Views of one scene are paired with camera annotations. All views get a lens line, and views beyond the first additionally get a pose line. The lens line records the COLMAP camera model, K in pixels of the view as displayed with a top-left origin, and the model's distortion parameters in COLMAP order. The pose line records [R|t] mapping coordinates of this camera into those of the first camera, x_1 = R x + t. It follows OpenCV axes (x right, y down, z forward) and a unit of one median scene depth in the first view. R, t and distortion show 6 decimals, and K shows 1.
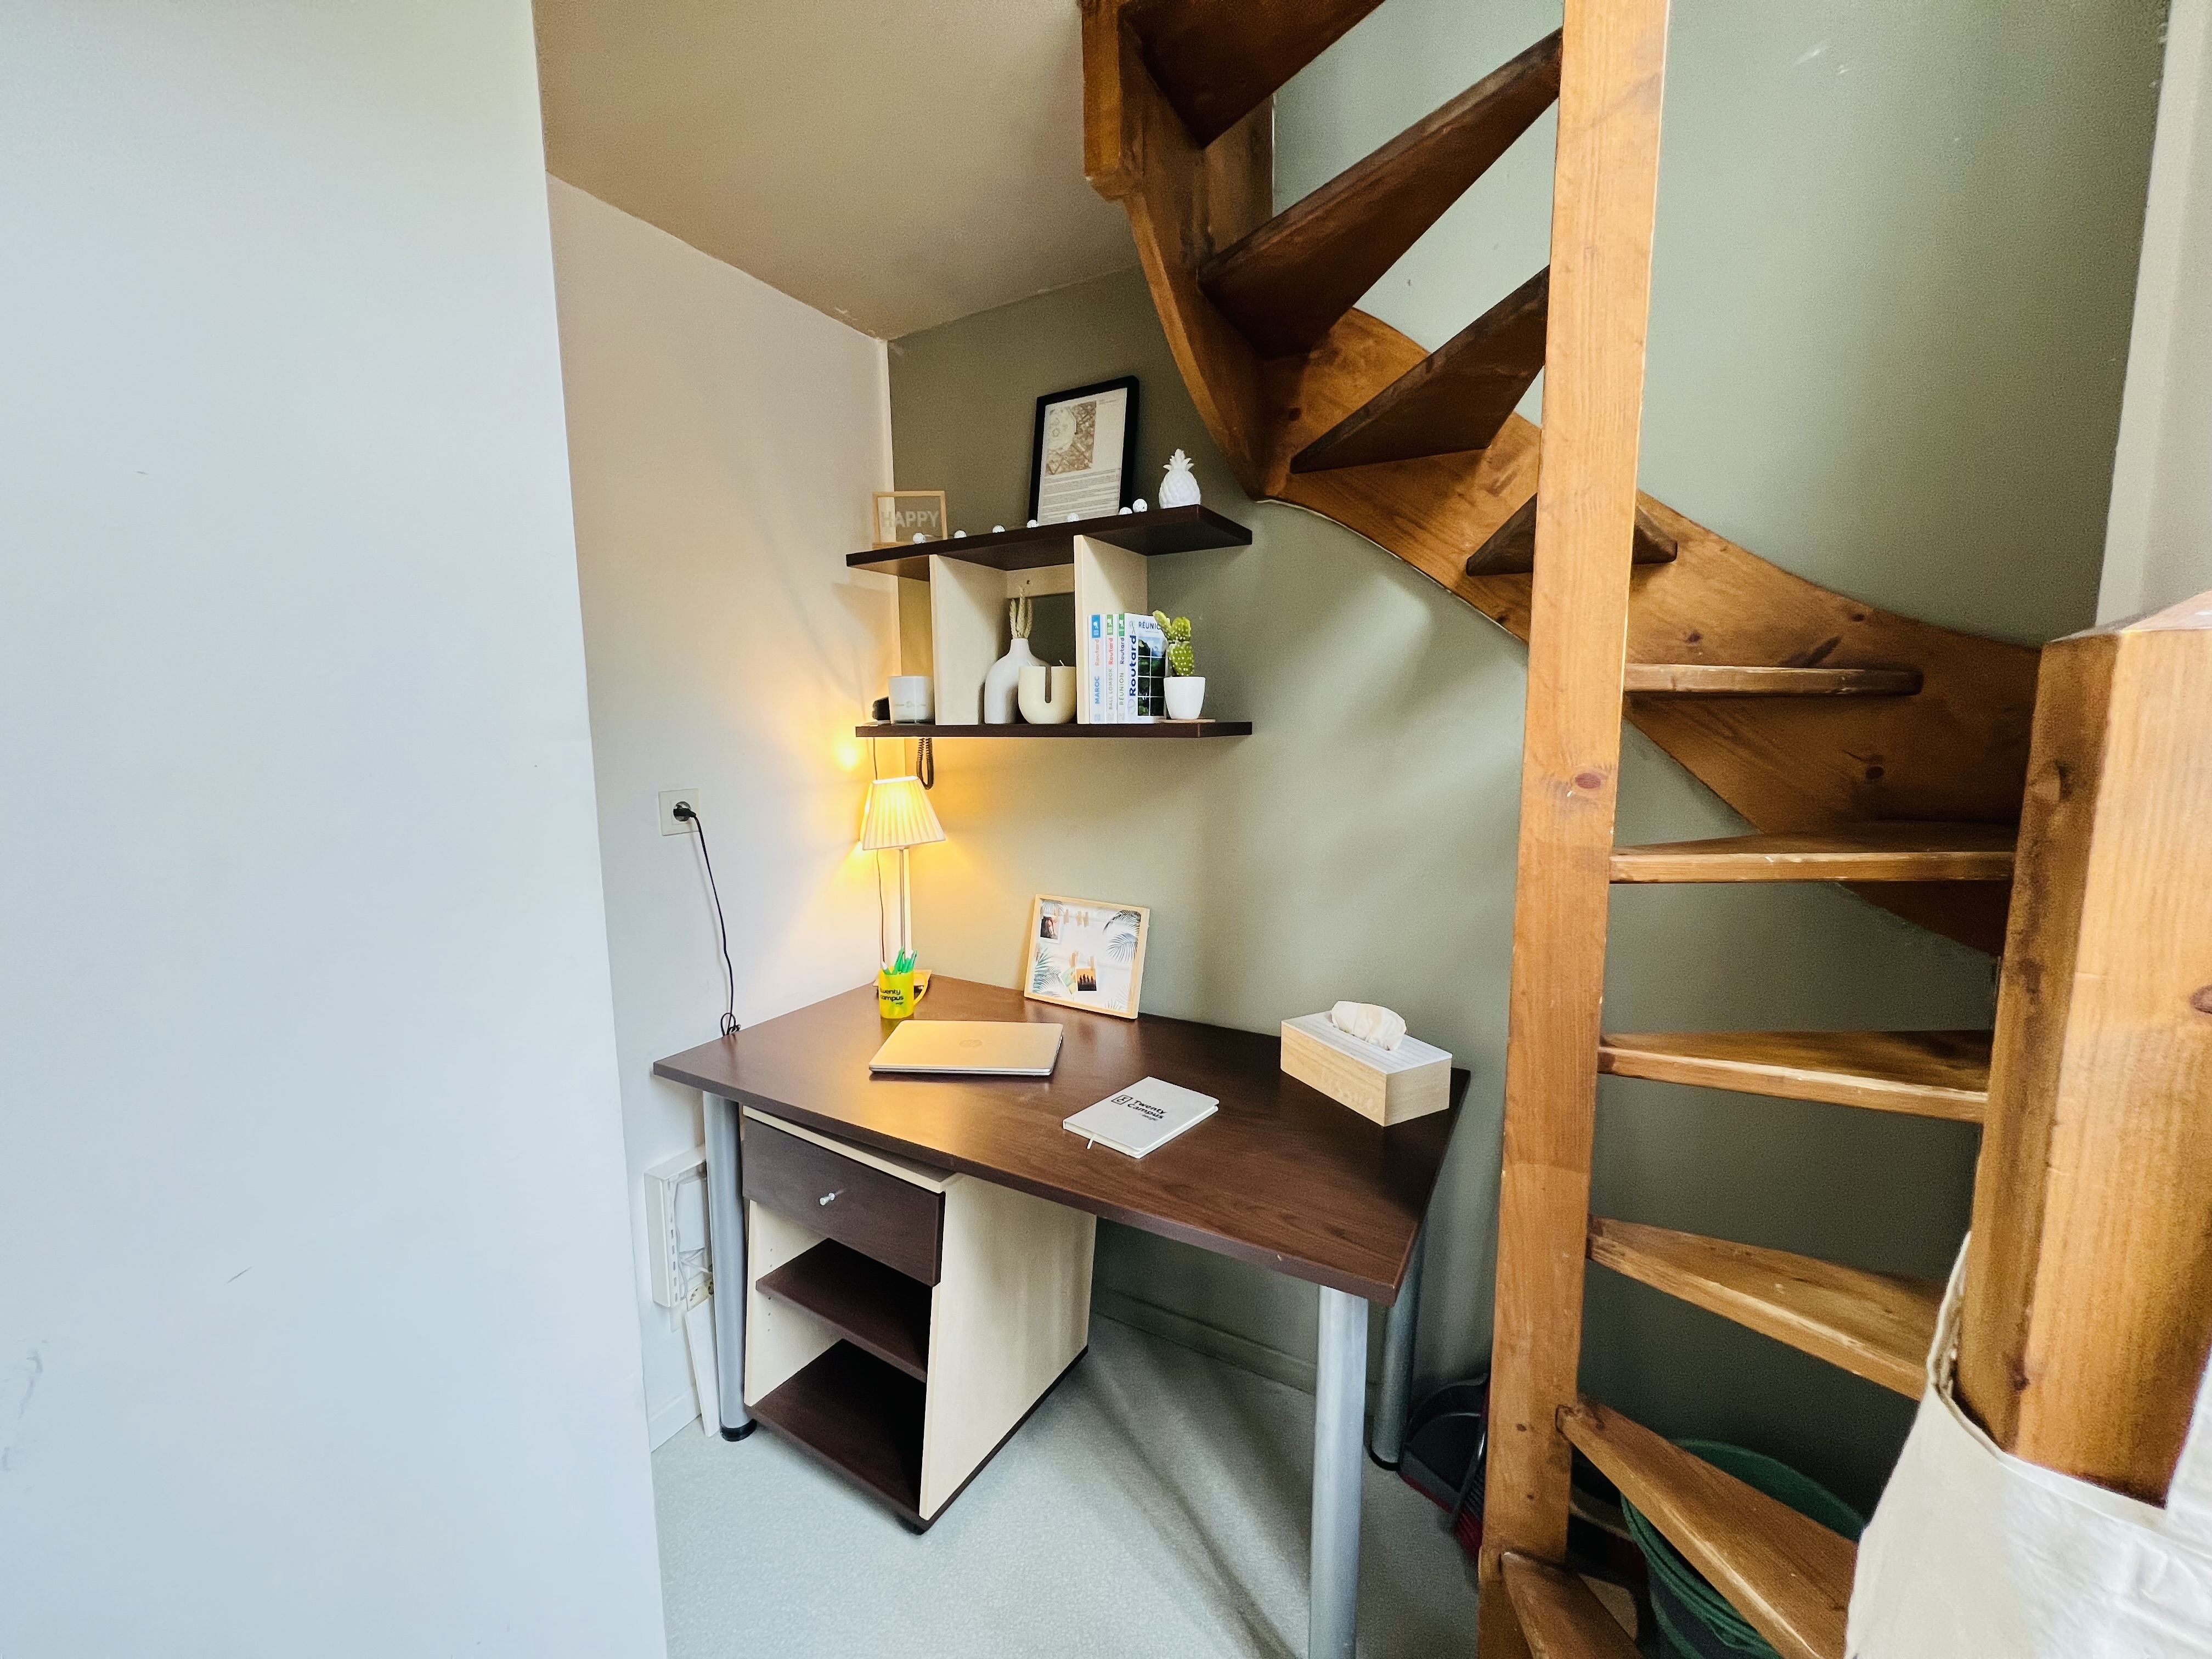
lens RADIAL K [[887.9, 0, 1100.0], [0, 887.9, 828.2], [0, 0, 1]] dist [-0.003298, -0.000253]
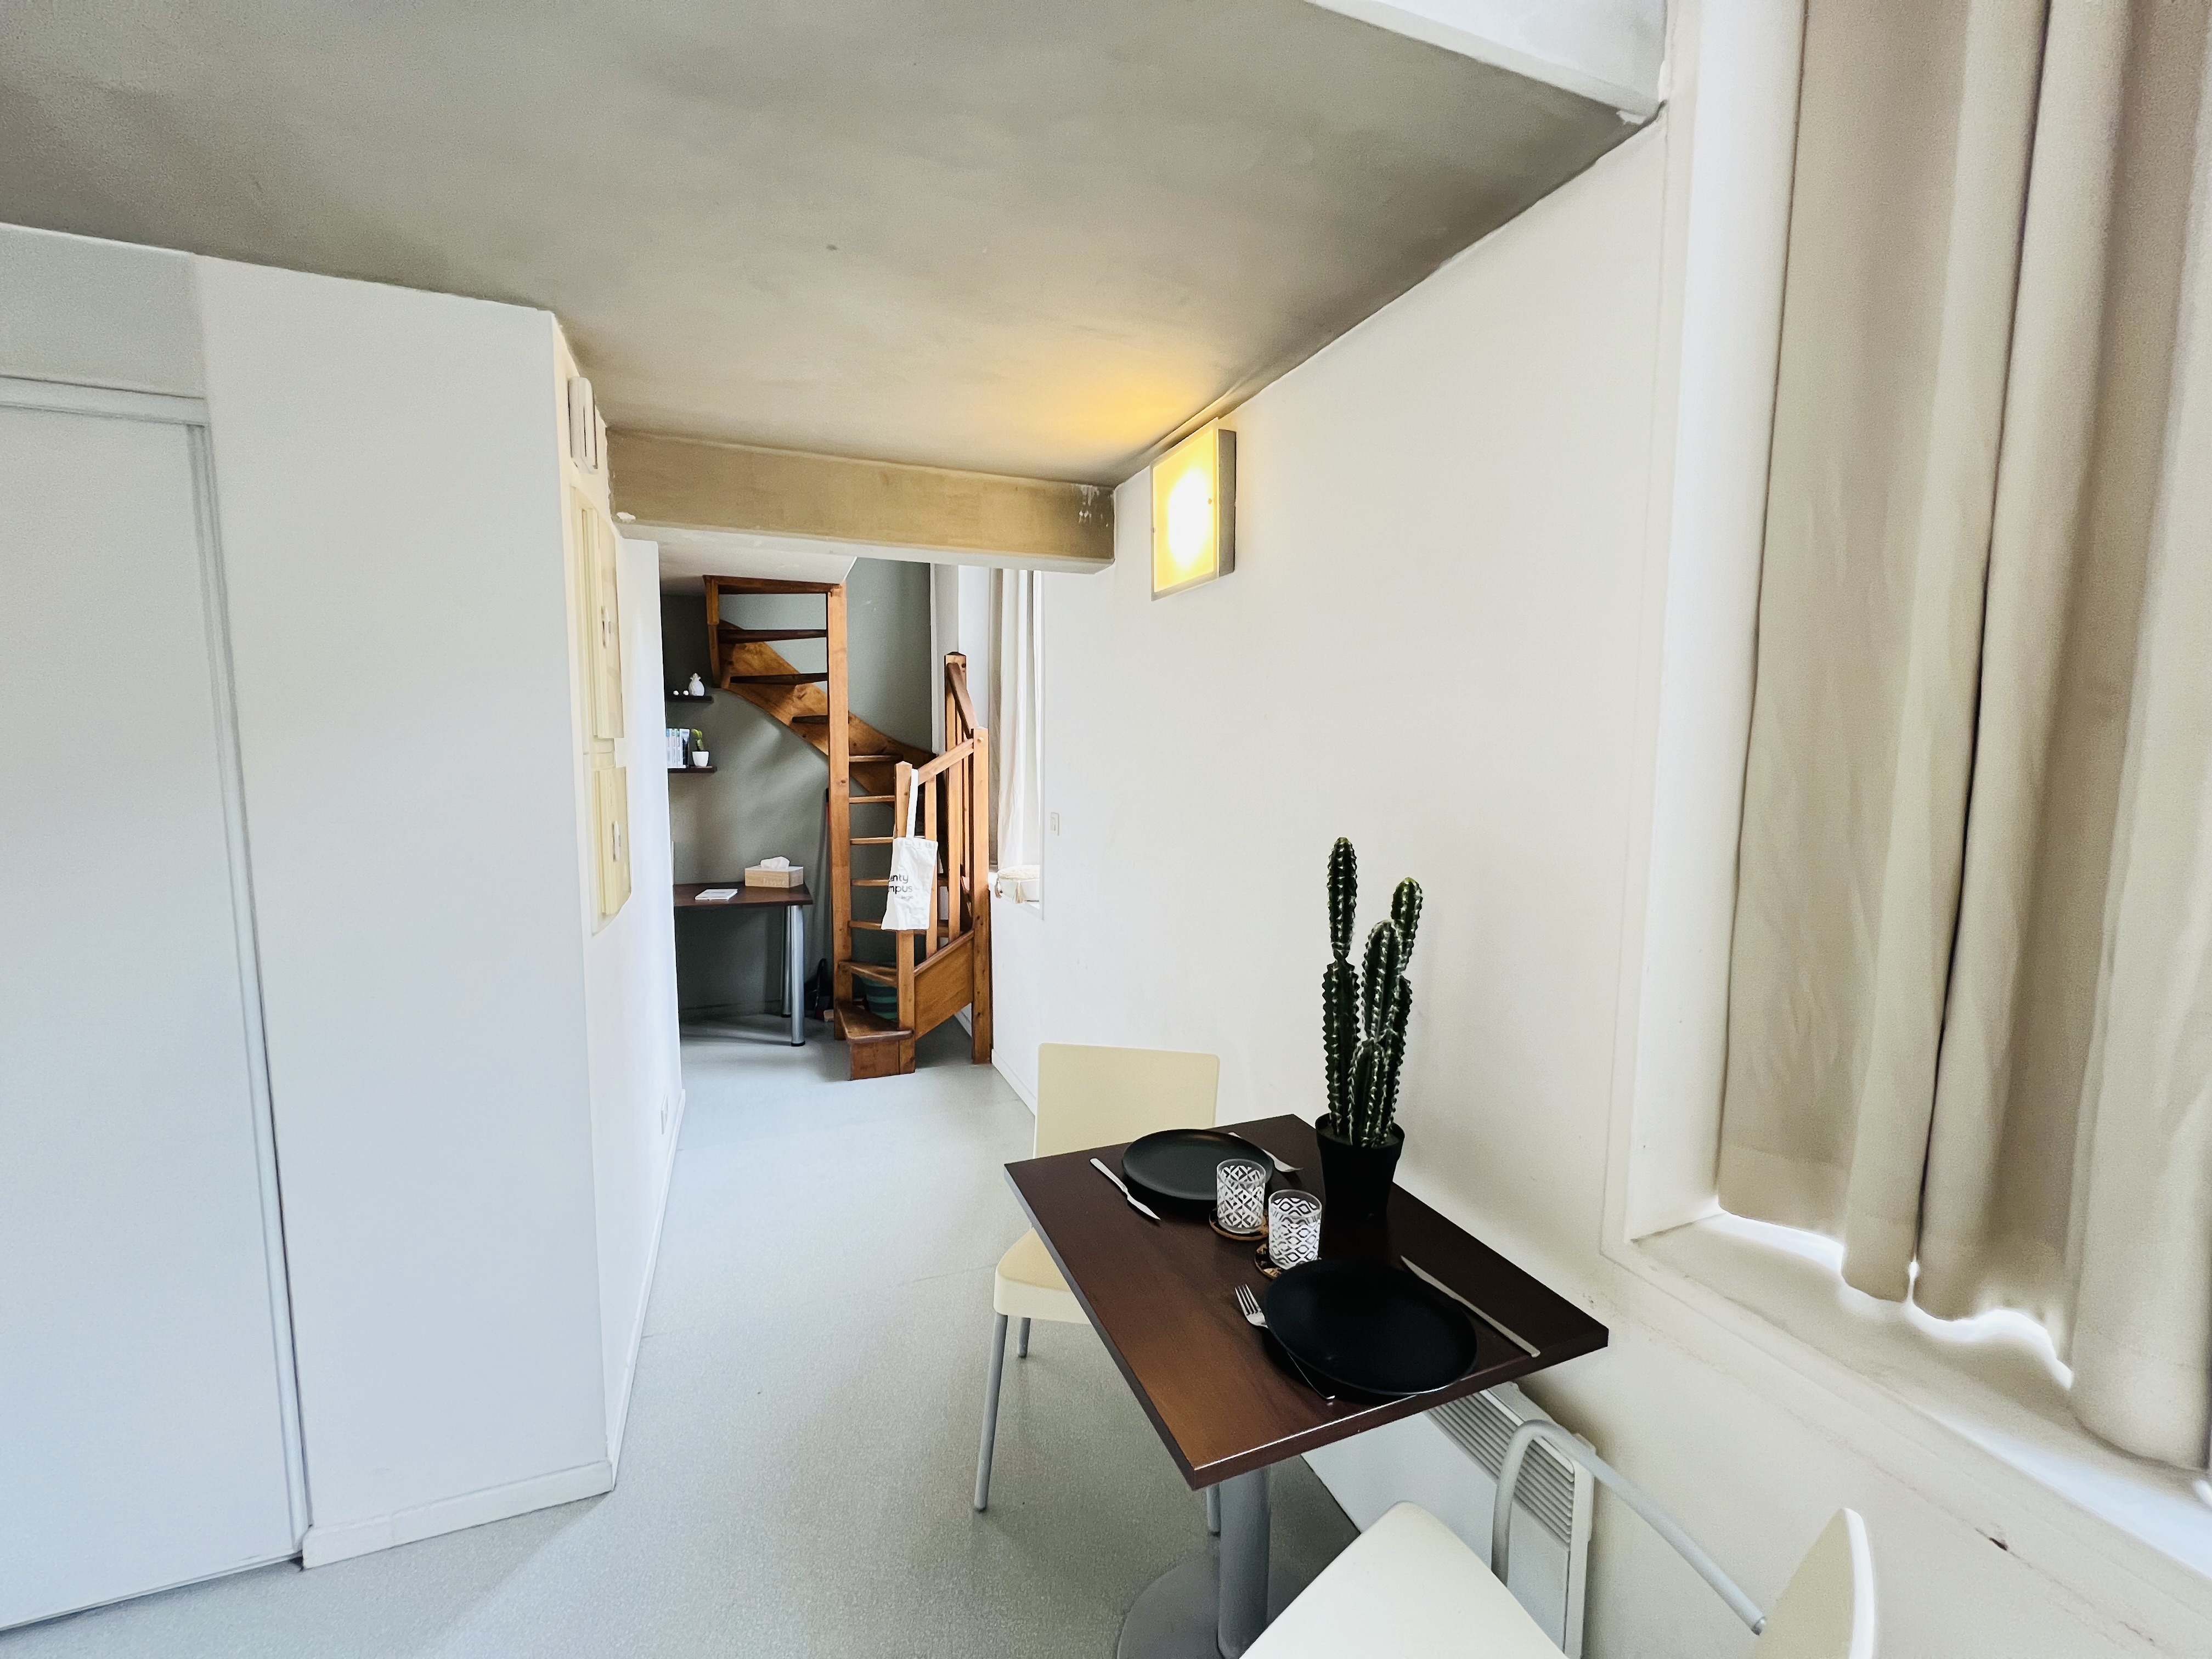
lens RADIAL K [[887.9, 0, 1100.0], [0, 887.9, 828.2], [0, 0, 1]] dist [-0.003298, -0.000253]
pose [[0.621669, -0.060621, 0.780931, -1.410019], [0.082885, 0.996494, 0.011373, 0.153702], [-0.778883, 0.057658, 0.624514, -1.837052]]
